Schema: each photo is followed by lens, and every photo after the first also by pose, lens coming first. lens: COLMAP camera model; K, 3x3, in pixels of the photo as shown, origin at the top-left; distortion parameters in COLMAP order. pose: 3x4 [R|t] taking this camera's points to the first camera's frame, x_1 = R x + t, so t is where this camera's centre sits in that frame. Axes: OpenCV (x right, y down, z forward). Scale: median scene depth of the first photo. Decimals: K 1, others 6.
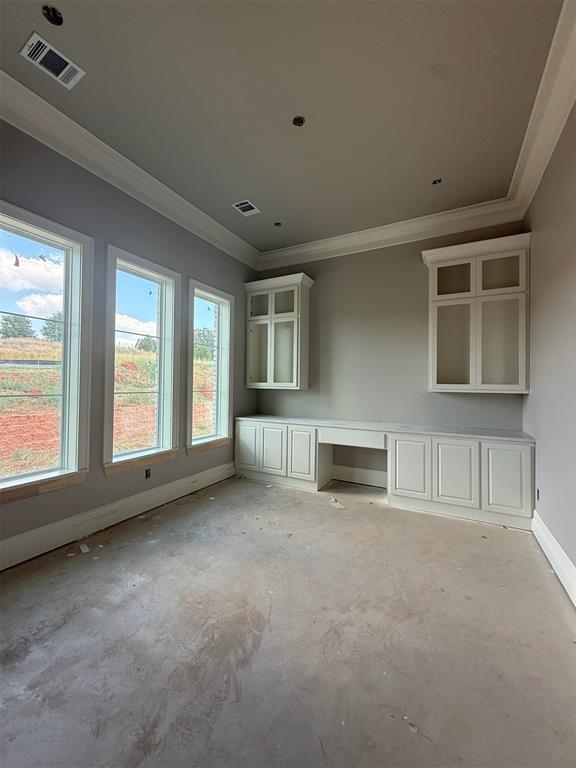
lens RADIAL K [[305.5, 0, 288.9], [0, 305.5, 381.5], [0, 0, 1]] dist [-0.000072, -0.000048]
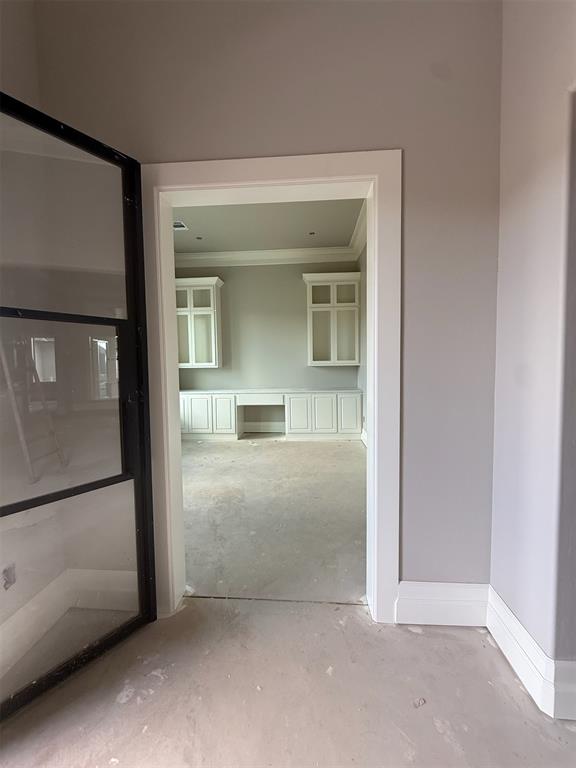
lens RADIAL K [[305.5, 0, 288.9], [0, 305.5, 381.5], [0, 0, 1]] dist [-0.000072, -0.000048]
pose [[0.913618, -0.050202, 0.403463, -0.272102], [0.021928, 0.996987, 0.074399, -0.006650], [-0.405982, -0.059125, 0.911966, -0.397093]]
